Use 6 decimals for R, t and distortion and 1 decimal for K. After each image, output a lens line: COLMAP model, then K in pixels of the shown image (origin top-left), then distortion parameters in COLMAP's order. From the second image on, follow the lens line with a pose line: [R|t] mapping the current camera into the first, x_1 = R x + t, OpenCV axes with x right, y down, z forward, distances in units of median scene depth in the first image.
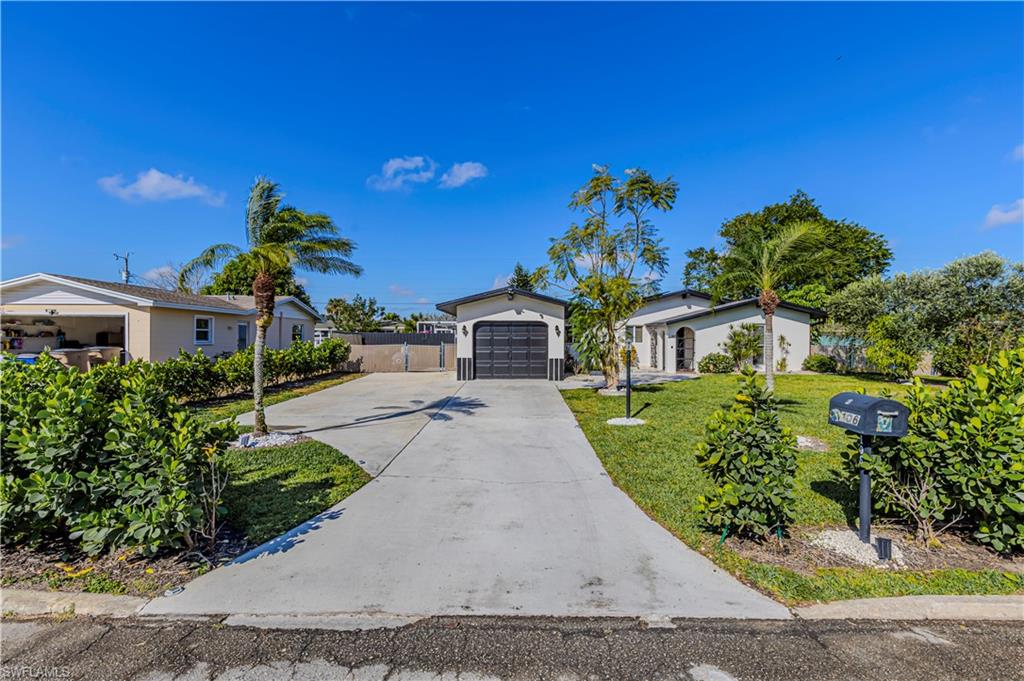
lens RADIAL K [[463.8, 0, 512.7], [0, 463.8, 338.5], [0, 0, 1]] dist [0.000829, 0.000029]
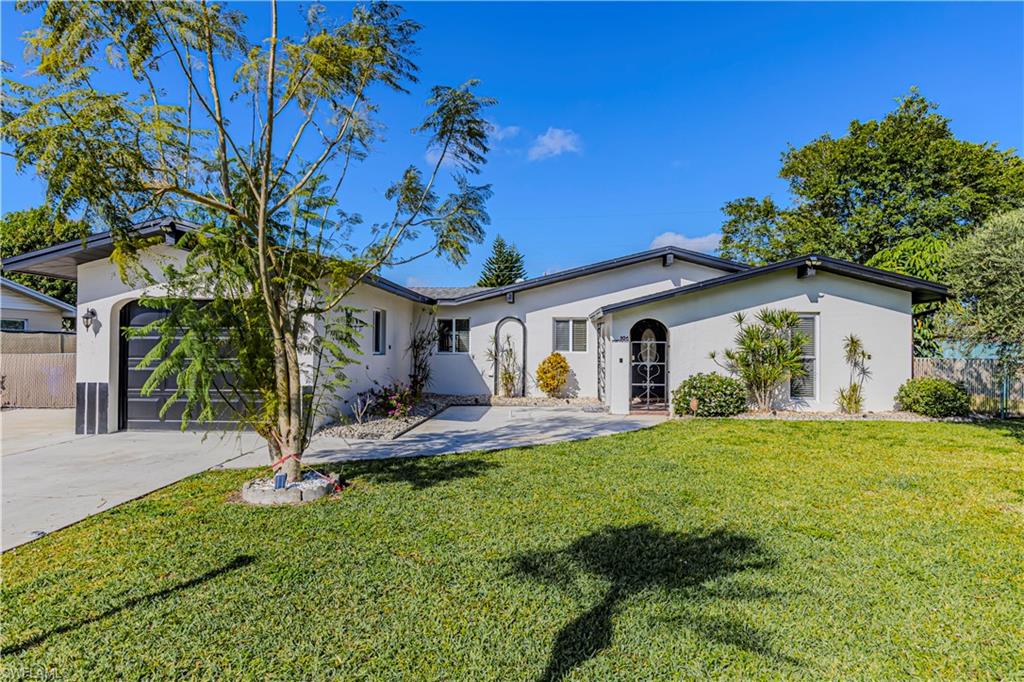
lens RADIAL K [[615.5, 0, 511.5], [0, 615.5, 343.5], [0, 0, 1]] dist [0.002305, 0.000288]
pose [[0.998639, 0.003559, -0.052027, 0.265588], [-0.003944, 0.999966, -0.007297, 0.005836], [0.051999, 0.007492, 0.998619, 0.351793]]
